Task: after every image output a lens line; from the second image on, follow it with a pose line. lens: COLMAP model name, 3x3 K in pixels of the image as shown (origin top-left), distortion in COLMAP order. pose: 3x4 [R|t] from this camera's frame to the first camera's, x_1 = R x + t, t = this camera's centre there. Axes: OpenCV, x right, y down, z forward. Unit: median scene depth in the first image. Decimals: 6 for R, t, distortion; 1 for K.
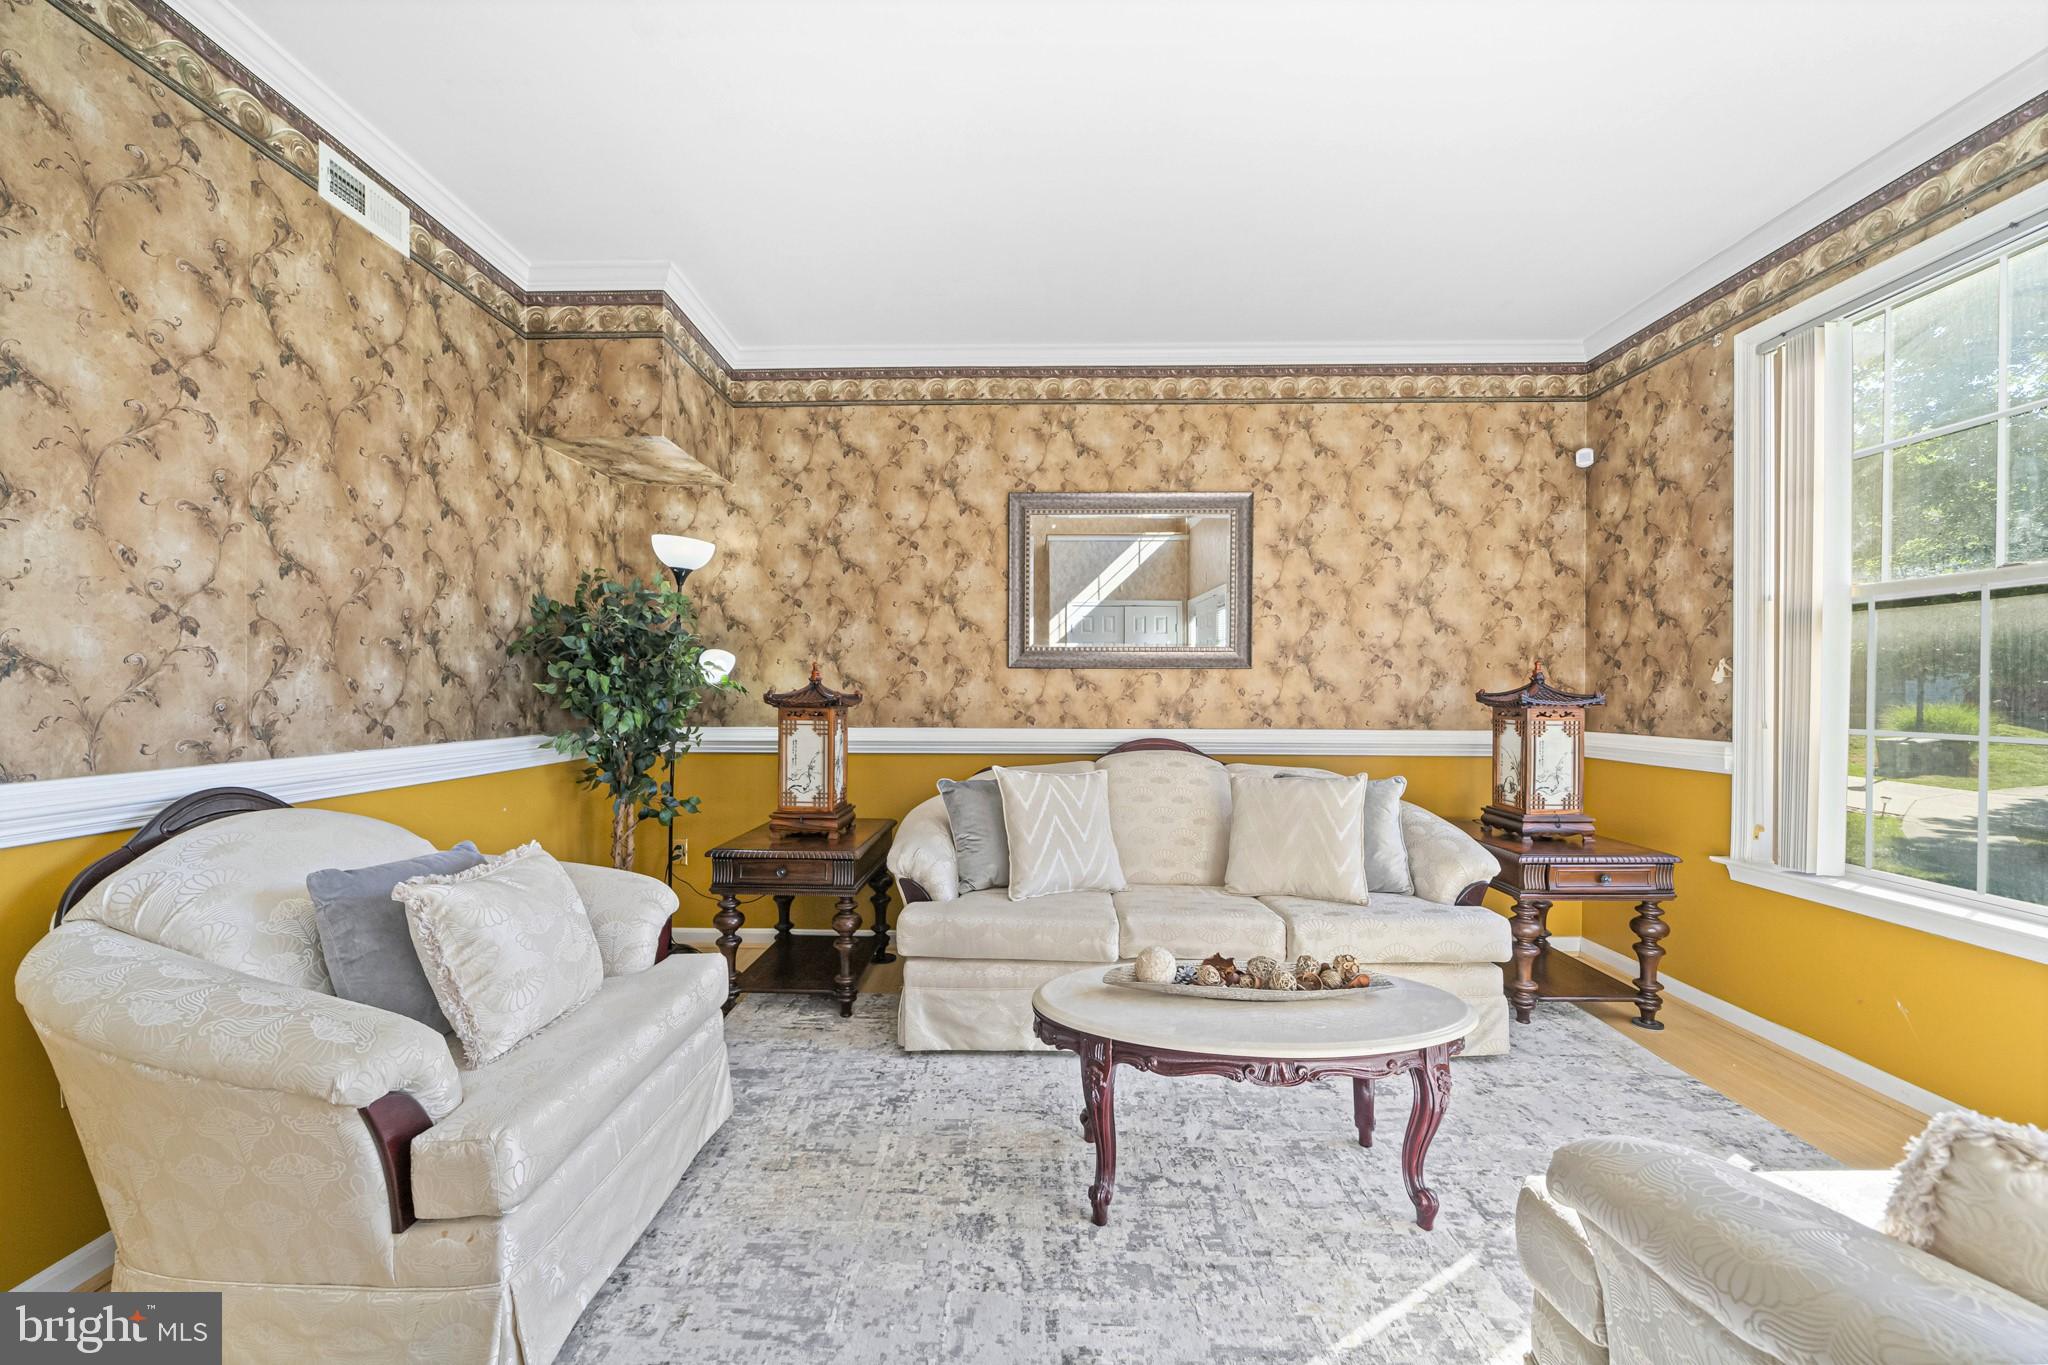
lens RADIAL K [[790.8, 0, 1026.4], [0, 790.8, 687.9], [0, 0, 1]] dist [-0.004896, 0.000156]
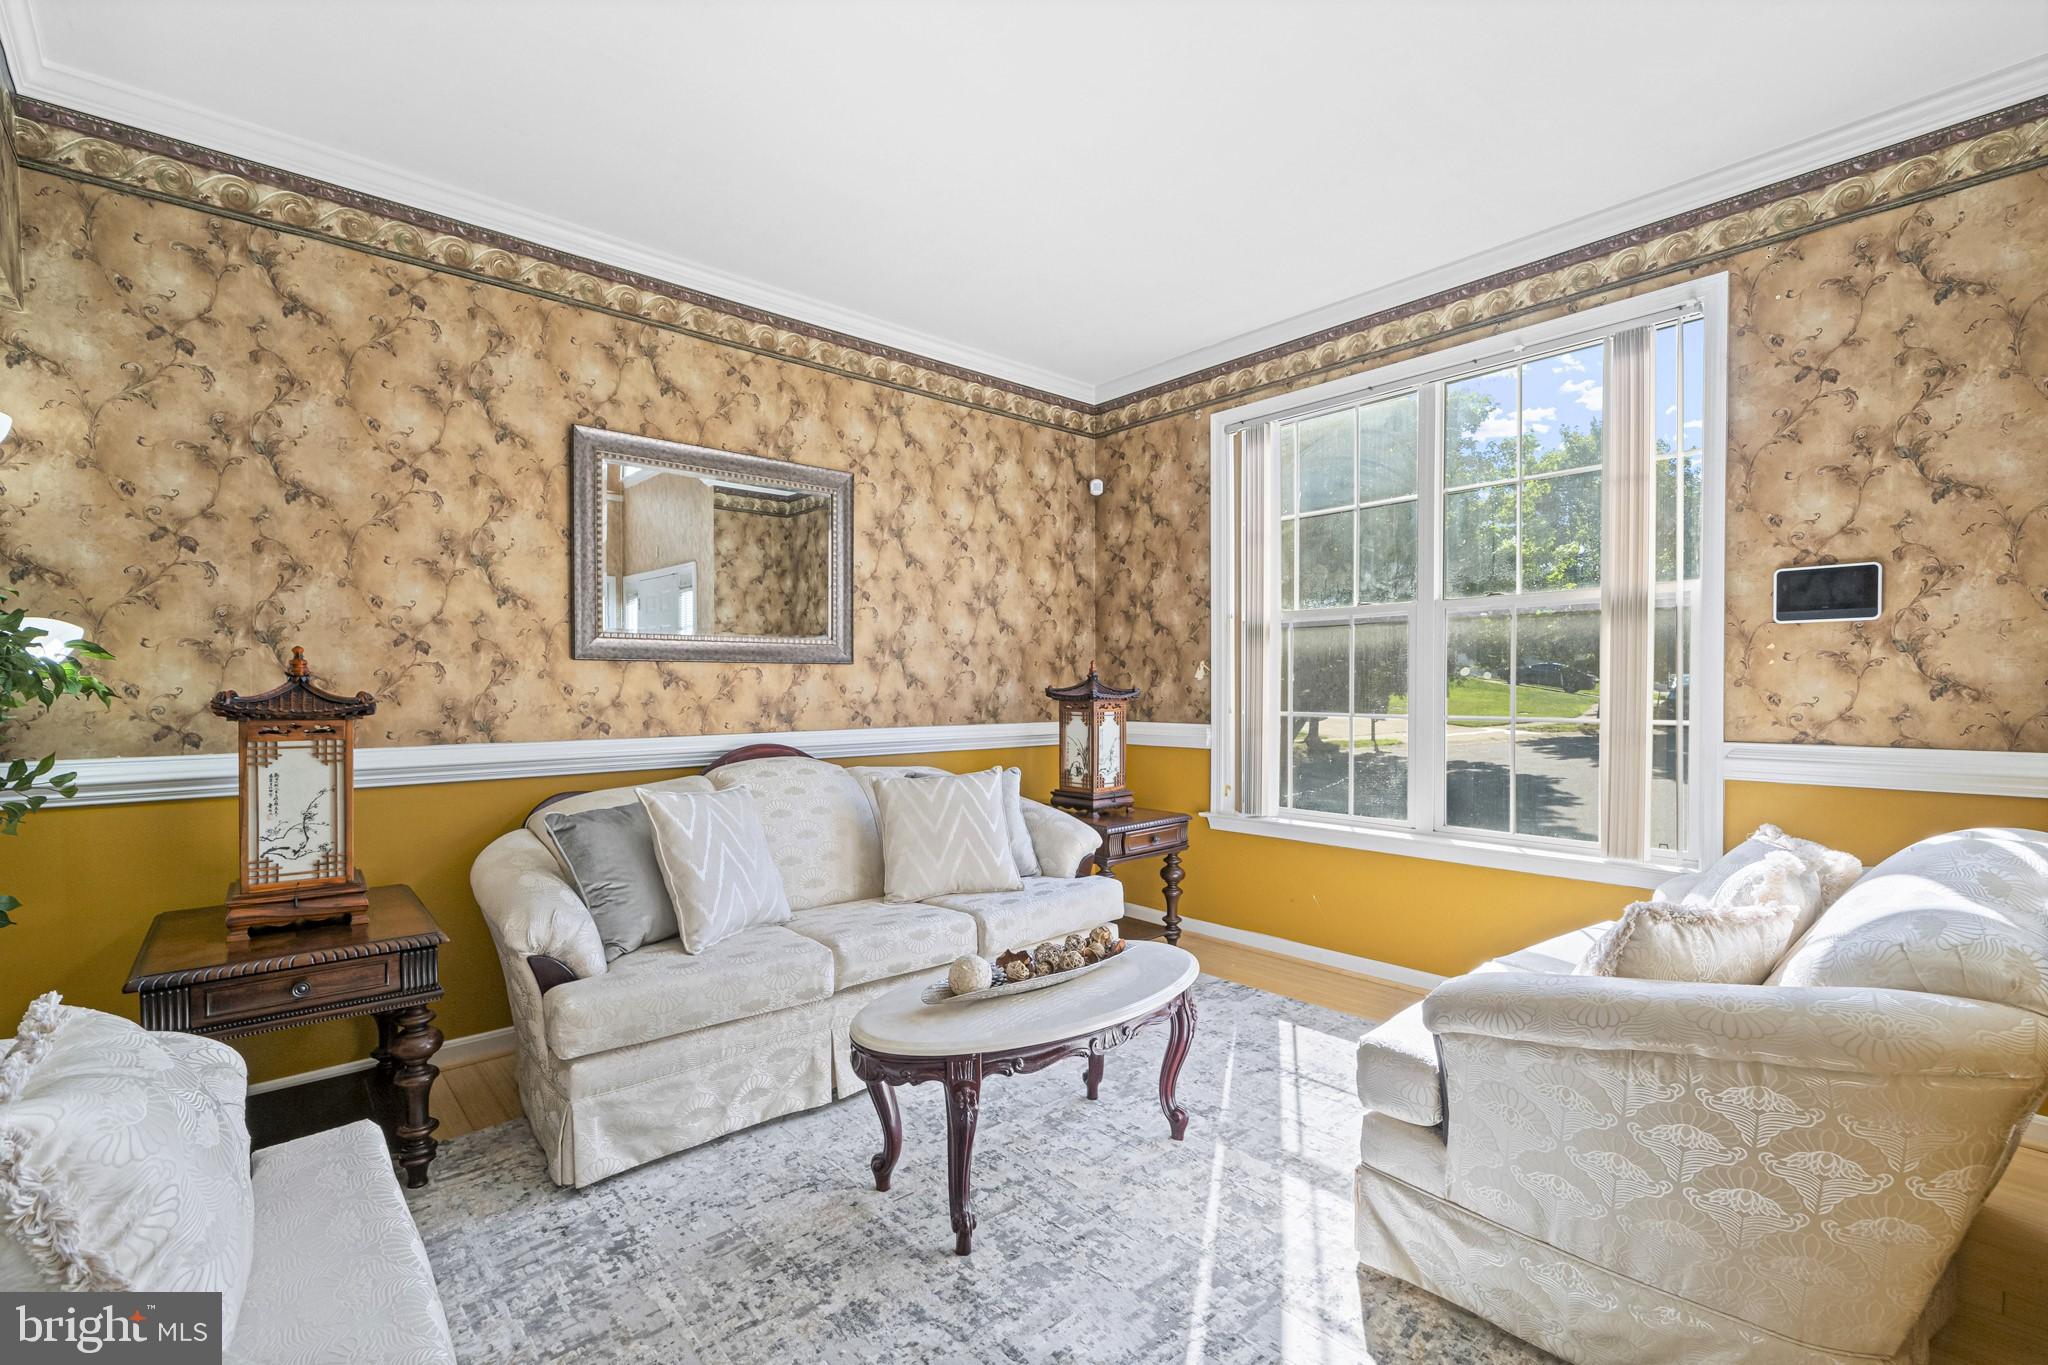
lens RADIAL K [[876.9, 0, 1091.6], [0, 876.9, 691.9], [0, 0, 1]] dist [0.001778, -0.000286]
pose [[0.731024, -0.009904, 0.682280, -0.247270], [0.003827, 0.999938, 0.010414, -0.001416], [-0.682341, -0.005002, 0.731017, 0.064822]]
